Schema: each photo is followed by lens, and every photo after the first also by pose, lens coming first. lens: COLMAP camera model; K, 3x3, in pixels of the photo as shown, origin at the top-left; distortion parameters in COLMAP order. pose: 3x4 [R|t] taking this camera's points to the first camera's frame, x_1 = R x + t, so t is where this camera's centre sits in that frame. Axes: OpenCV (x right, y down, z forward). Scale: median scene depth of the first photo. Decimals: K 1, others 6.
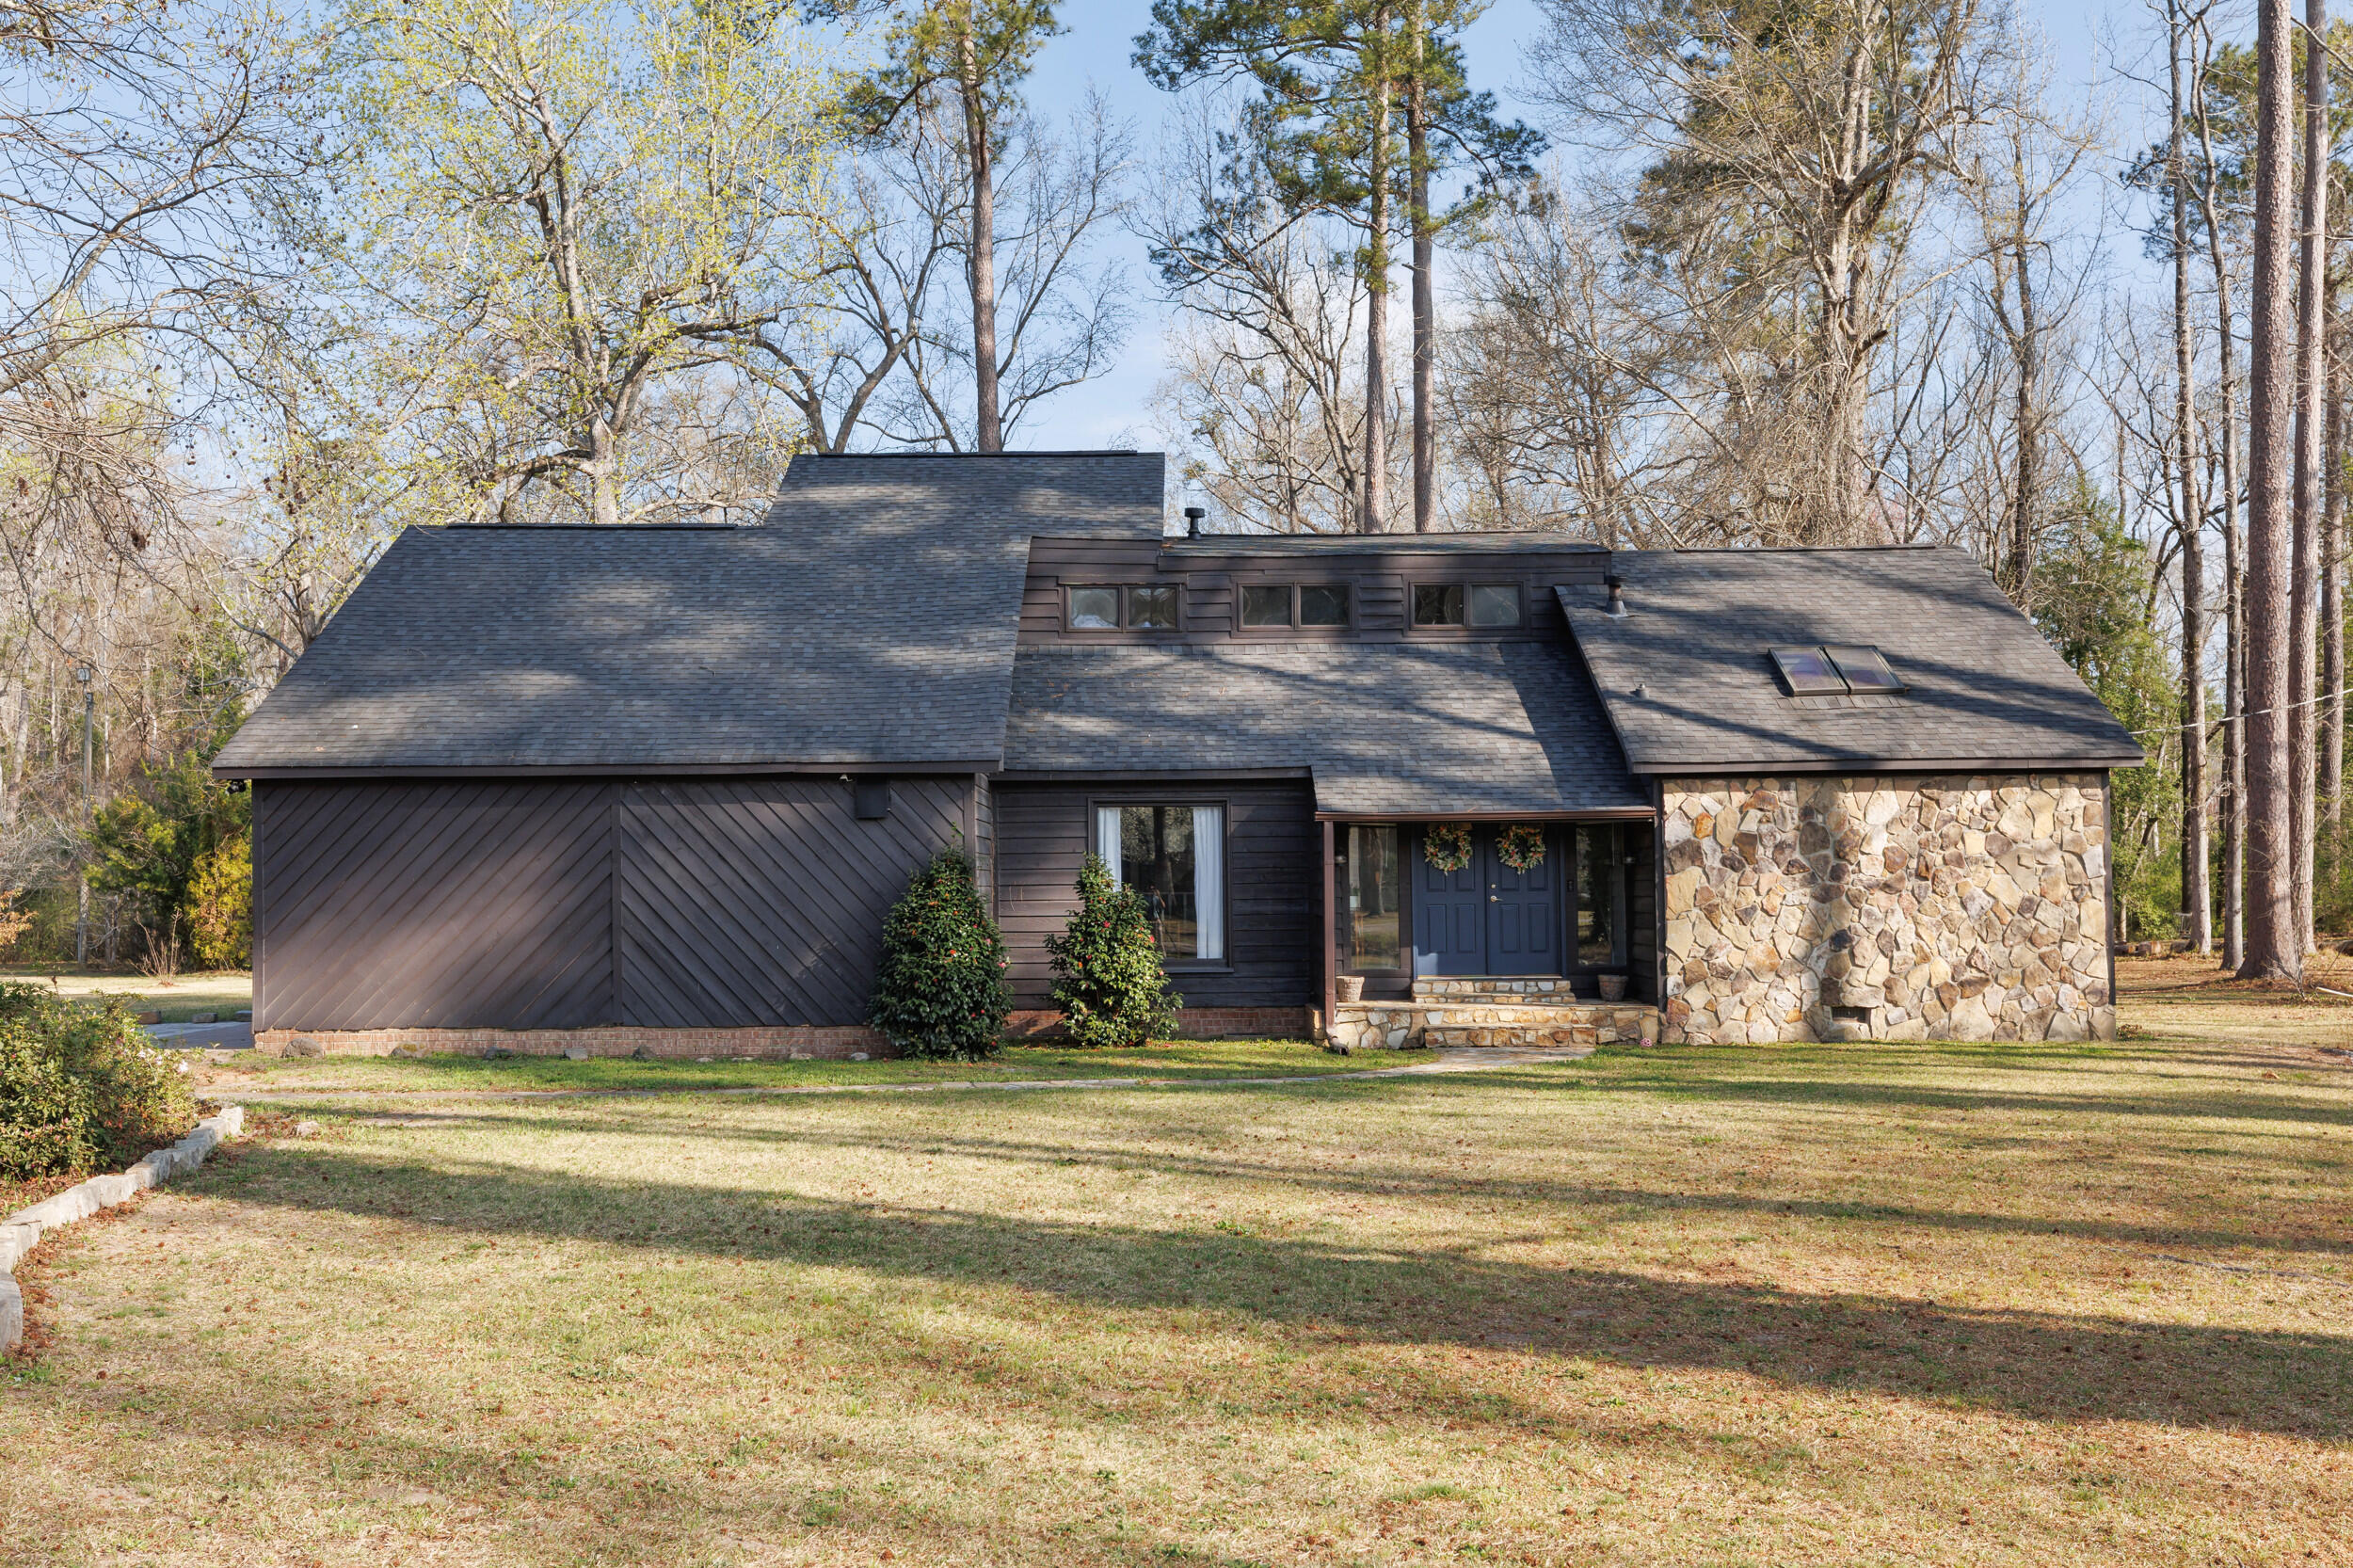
lens RADIAL K [[2253.0, 0, 1181.3], [0, 2253.0, 862.8], [0, 0, 1]] dist [-0.002946, 0.003274]
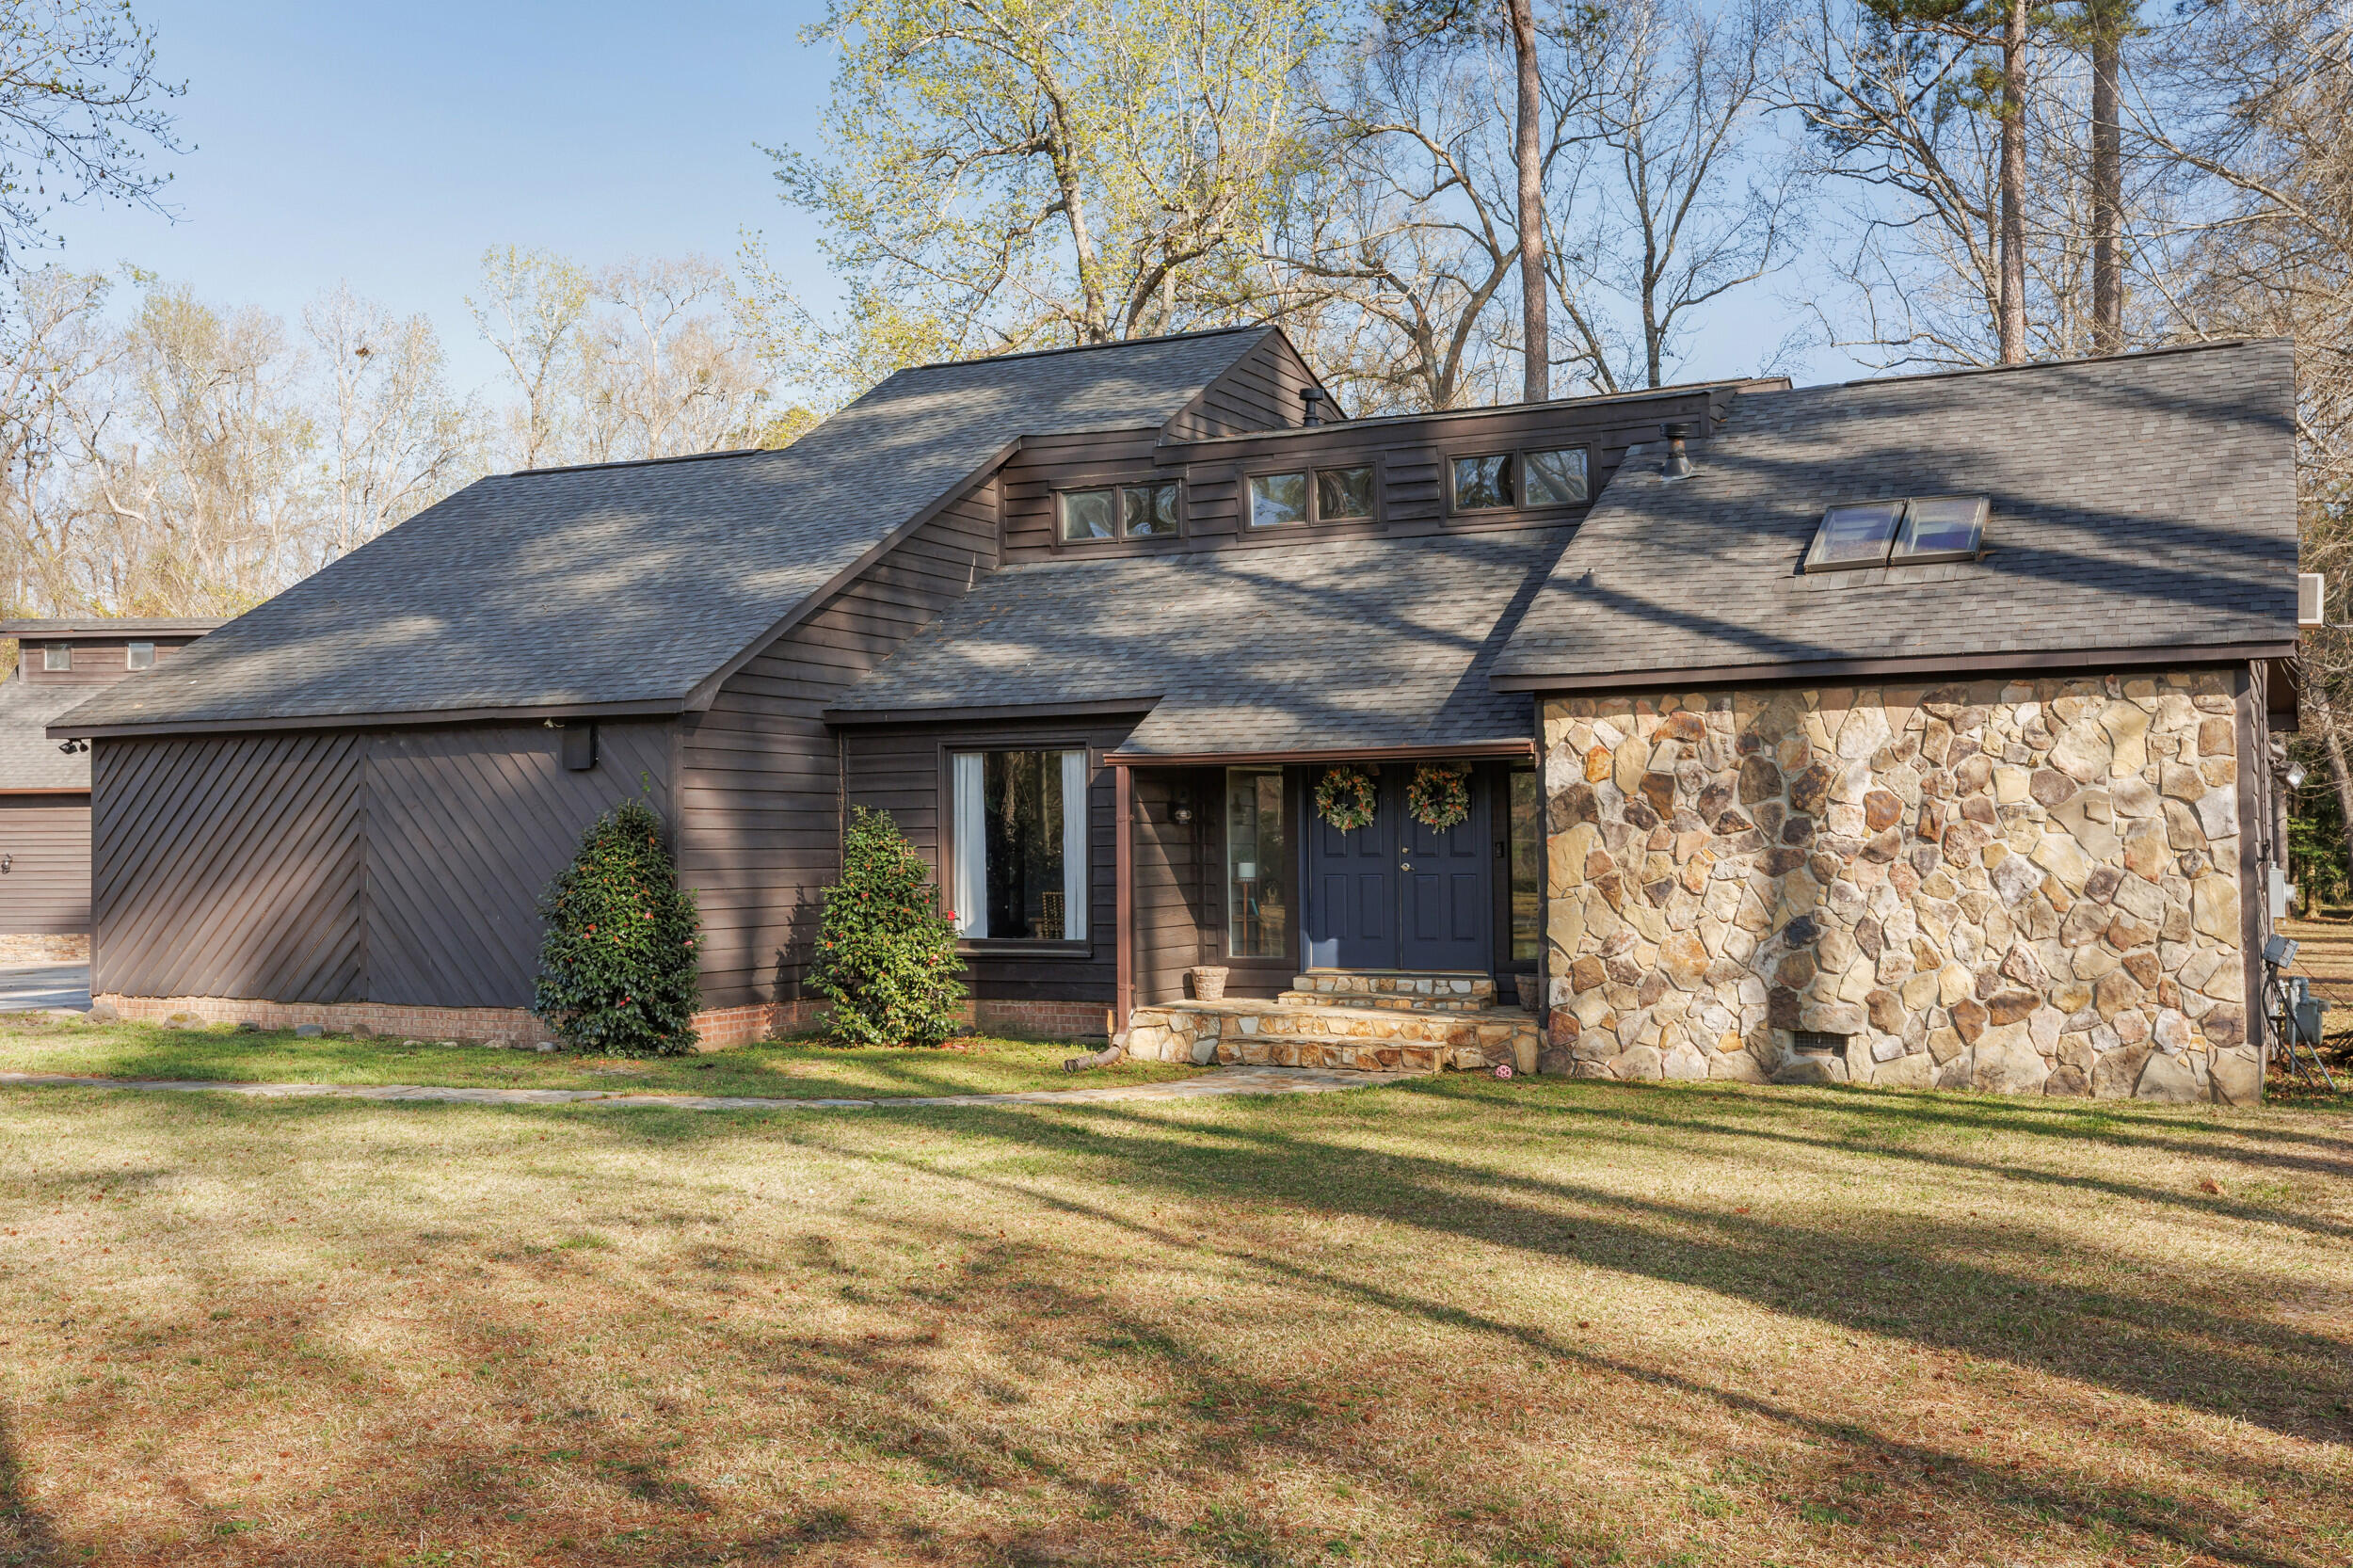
lens RADIAL K [[2253.0, 0, 1181.3], [0, 2253.0, 862.8], [0, 0, 1]] dist [-0.002946, 0.003274]
pose [[0.892971, 0.005109, -0.450084, 0.429747], [0.001701, 0.999890, 0.014724, 0.003536], [0.450110, -0.013914, 0.892865, 0.318976]]
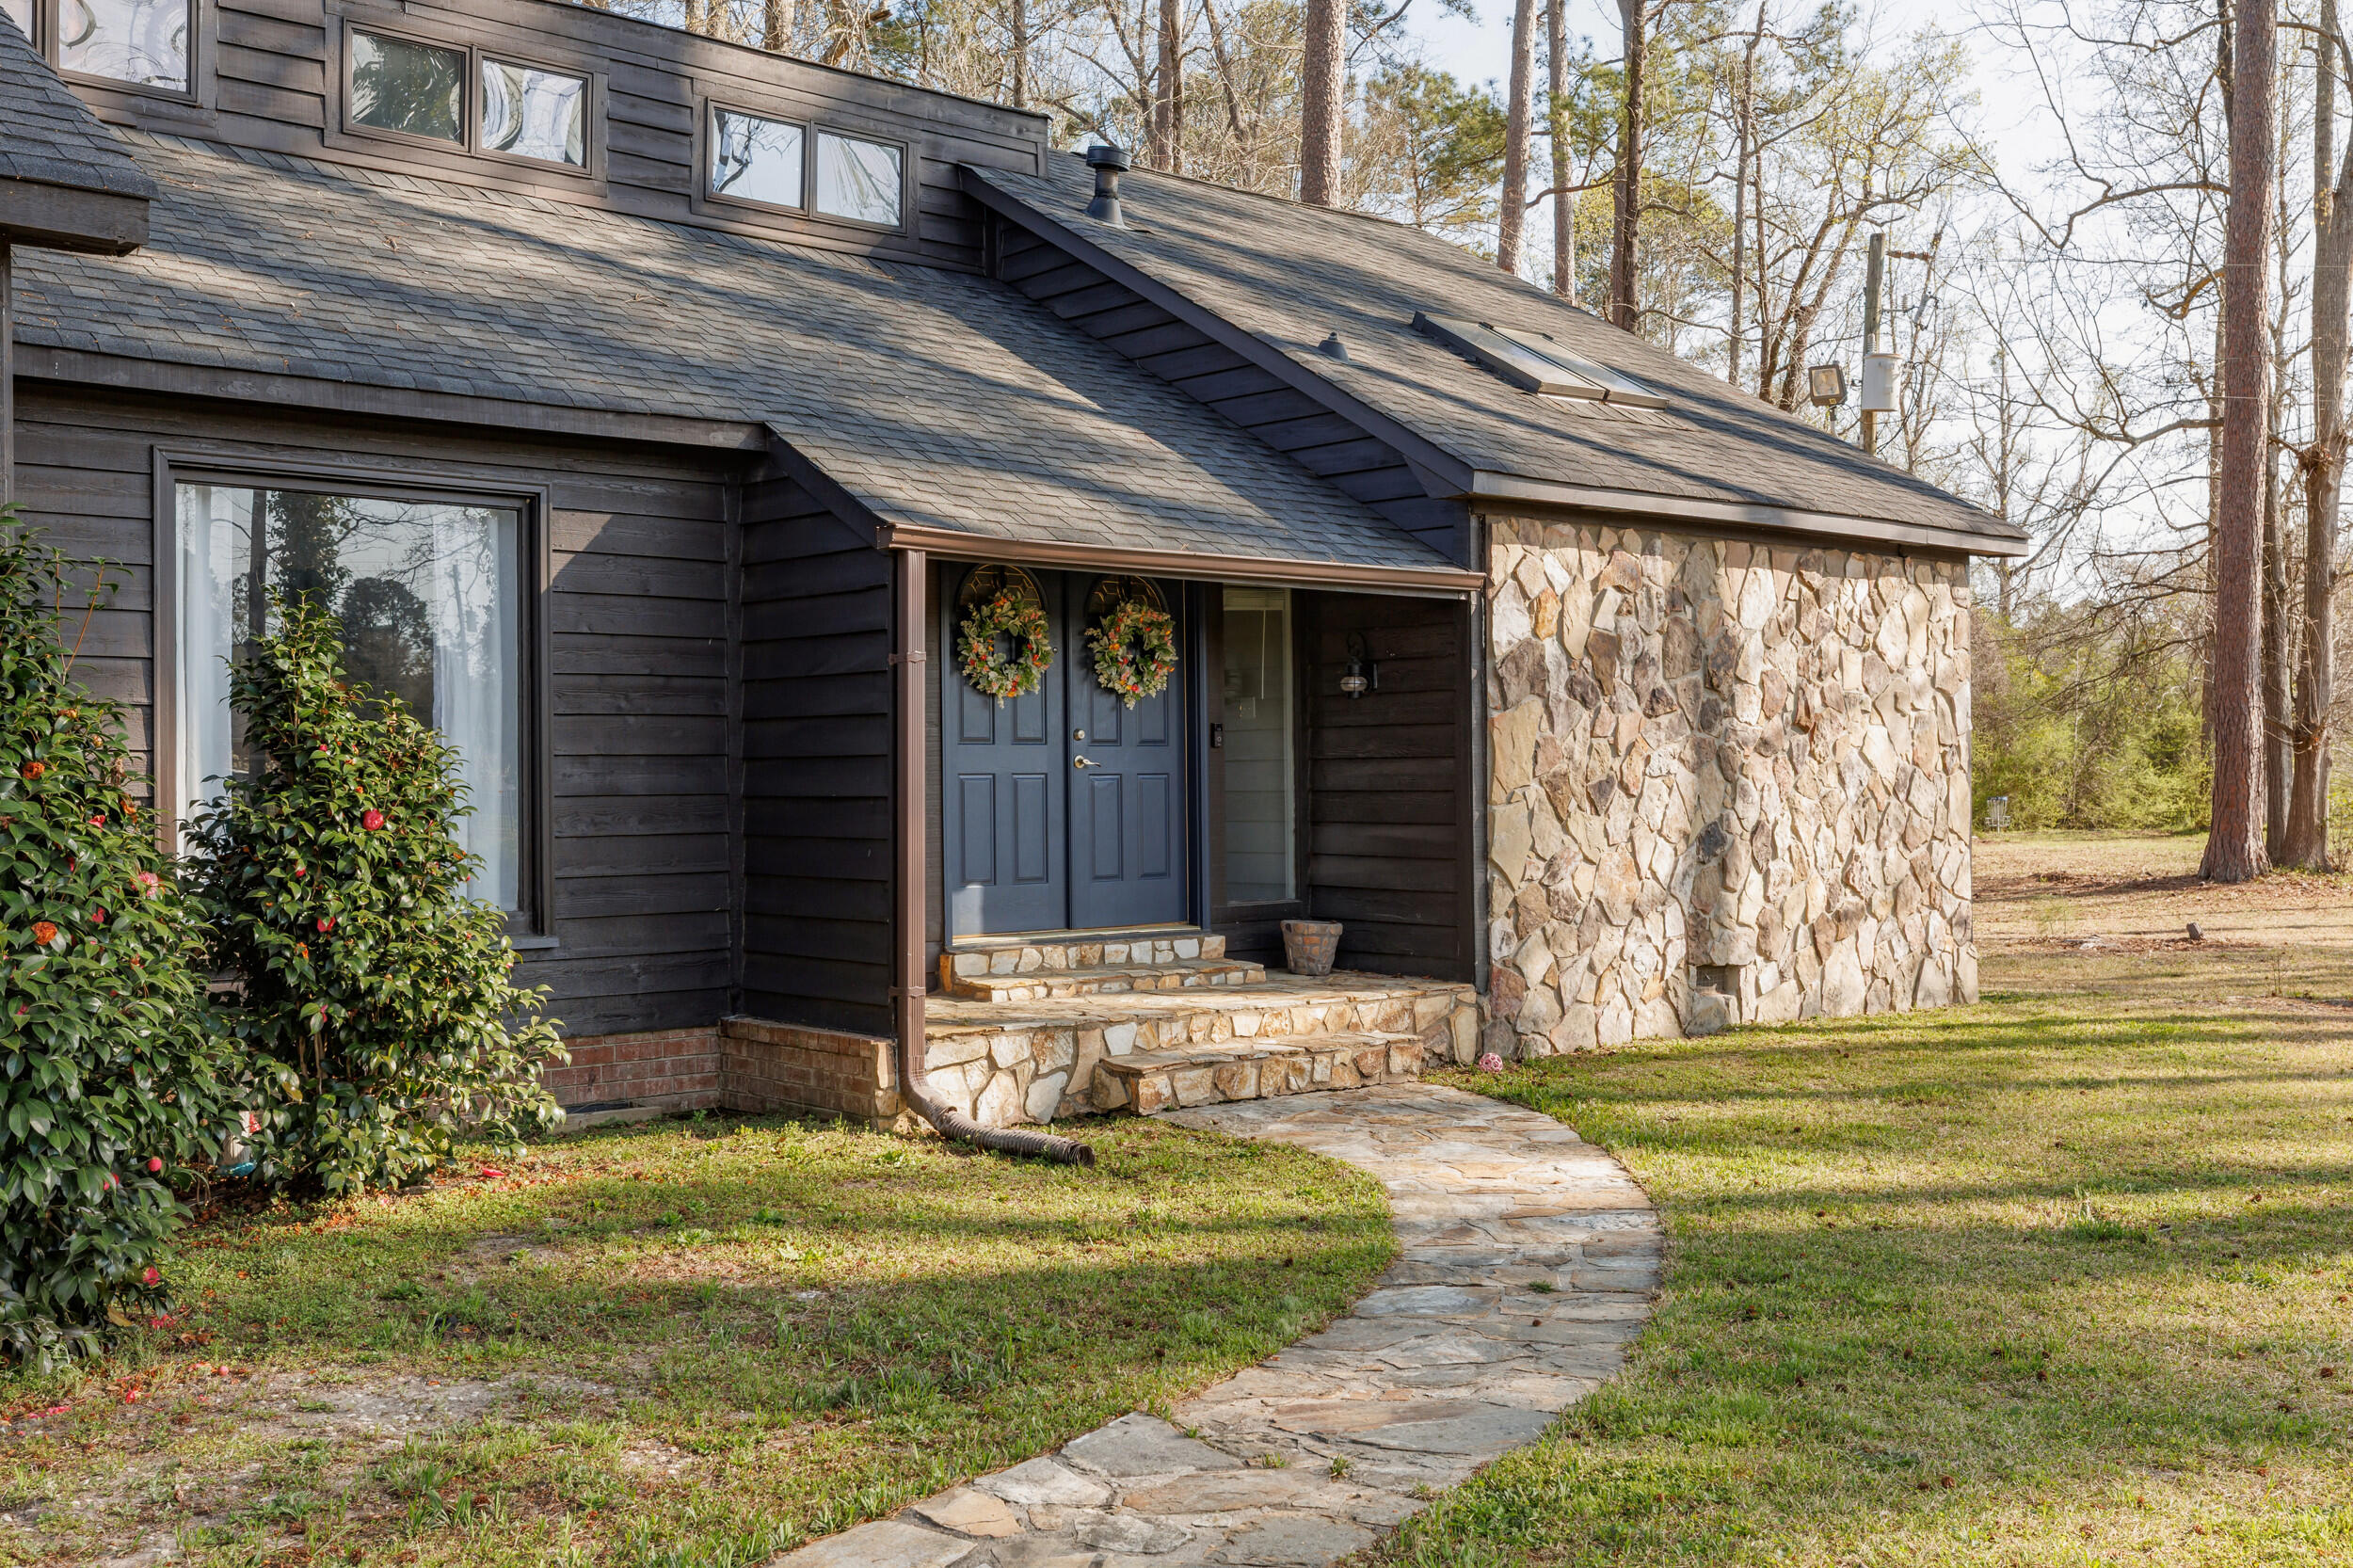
lens RADIAL K [[2233.2, 0, 1176.5], [0, 2233.2, 784.0], [0, 0, 1]] dist [0.003290, -0.000027]
pose [[0.763589, 0.005251, 0.645682, -0.146826], [-0.005439, 0.999984, -0.001699, 0.022113], [-0.645680, -0.002214, 0.763605, 0.676475]]
